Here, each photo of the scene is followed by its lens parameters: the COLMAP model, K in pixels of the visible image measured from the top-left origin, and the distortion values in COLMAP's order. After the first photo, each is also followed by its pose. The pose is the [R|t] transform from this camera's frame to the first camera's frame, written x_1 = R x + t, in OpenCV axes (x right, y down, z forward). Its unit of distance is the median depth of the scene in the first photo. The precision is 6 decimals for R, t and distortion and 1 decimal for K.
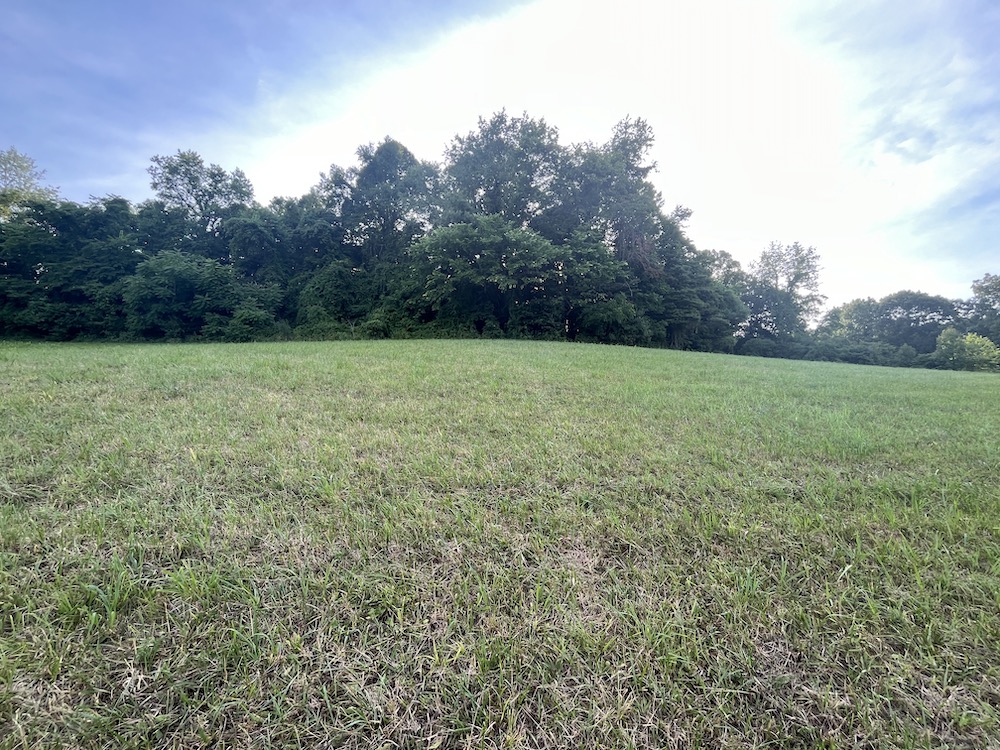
lens RADIAL K [[405.8, 0, 497.2], [0, 405.8, 374.6], [0, 0, 1]] dist [-0.005783, 0.000418]
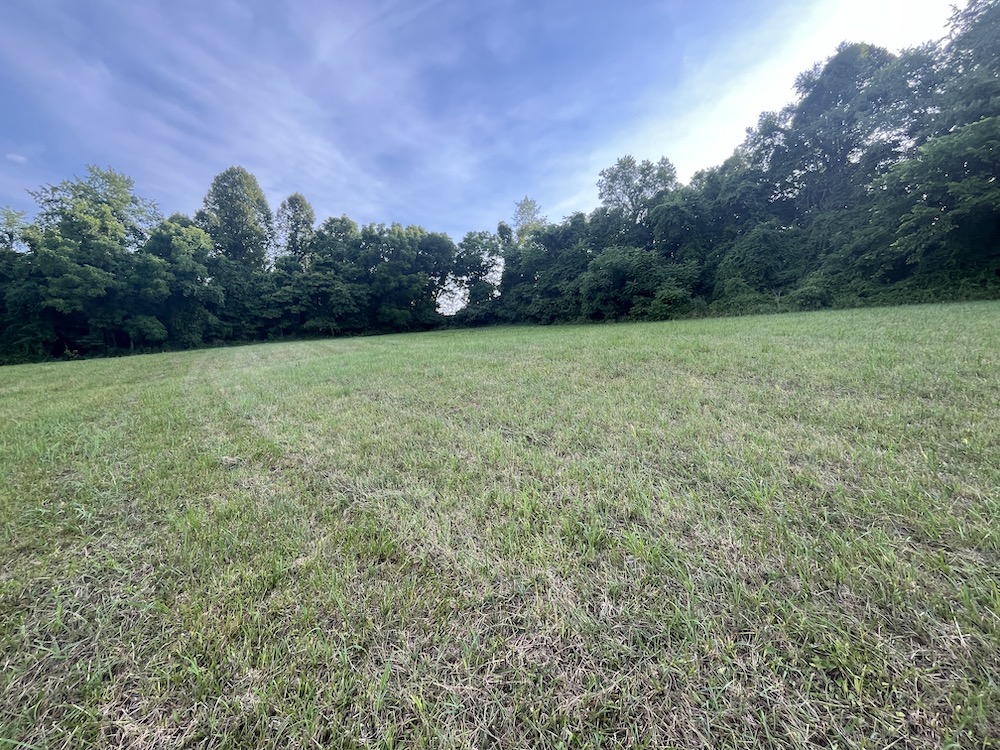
lens RADIAL K [[405.8, 0, 498.6], [0, 405.8, 373.9], [0, 0, 1]] dist [-0.005783, 0.000418]
pose [[0.592805, 0.063606, -0.802830, -0.016641], [-0.012501, 0.997483, 0.069797, -0.028315], [0.805249, -0.031340, 0.592108, -0.020036]]
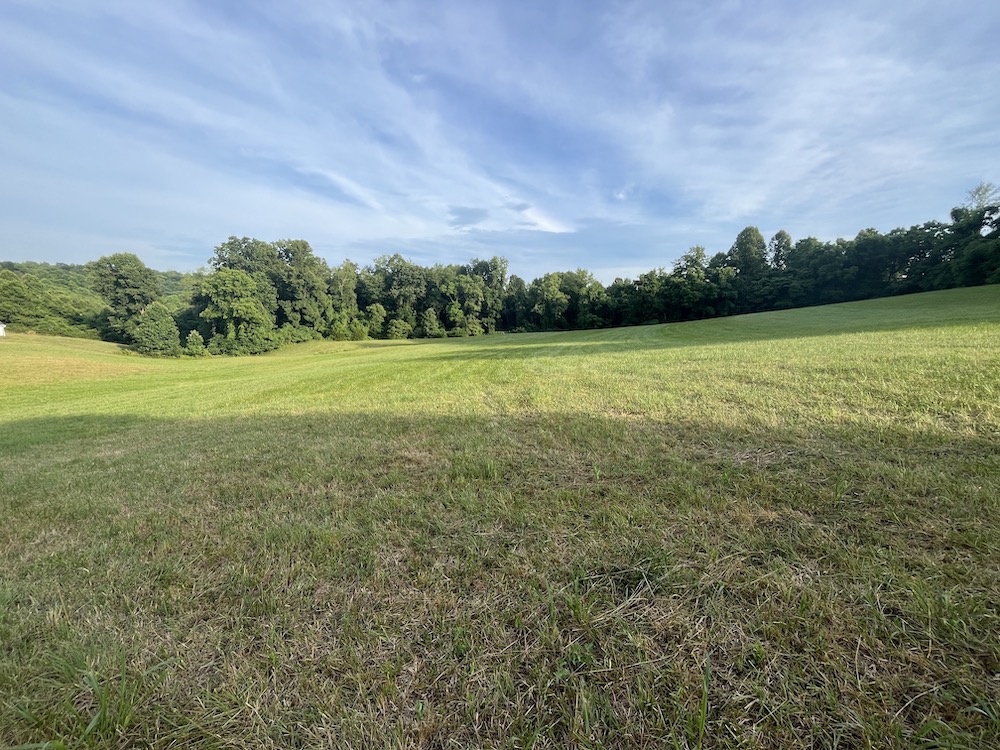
lens RADIAL K [[405.8, 0, 498.4], [0, 405.8, 375.1], [0, 0, 1]] dist [-0.005783, 0.000418]
pose [[-0.489979, 0.120696, -0.863338, 7.774066], [0.032279, 0.992202, 0.120391, 0.076640], [0.871136, 0.031121, -0.490054, 0.025878]]
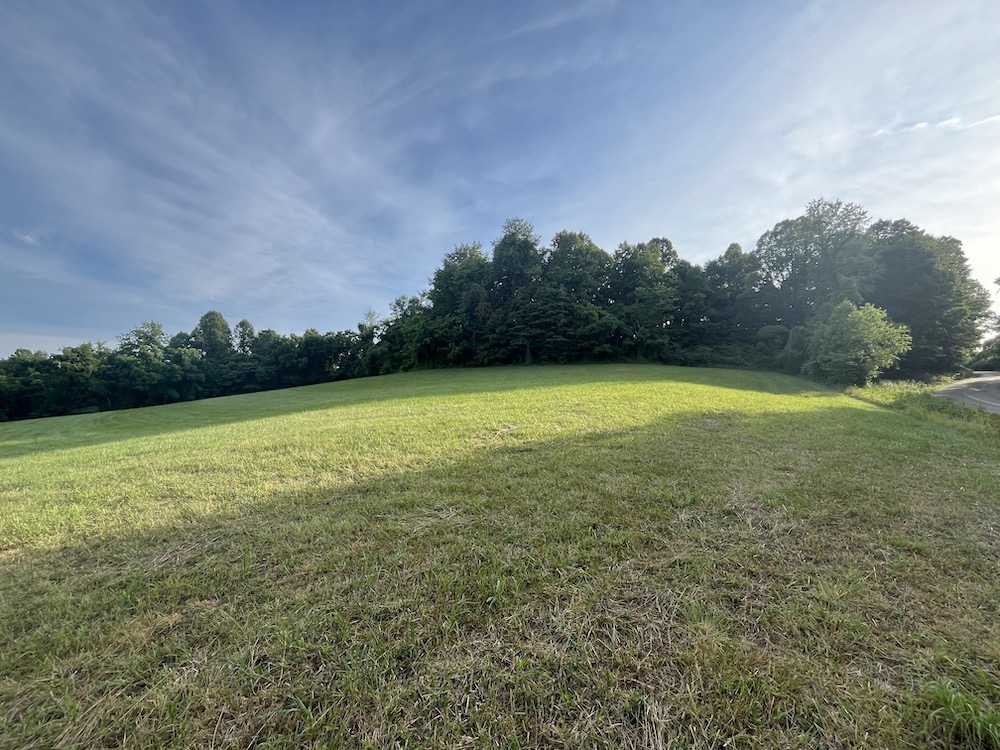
lens RADIAL K [[405.8, 0, 497.9], [0, 405.8, 373.5], [0, 0, 1]] dist [-0.005783, 0.000418]
pose [[0.592721, -0.056991, -0.803389, 7.803628], [0.054725, 0.998038, -0.030424, 0.073656], [0.803546, -0.025933, 0.594677, 0.101819]]
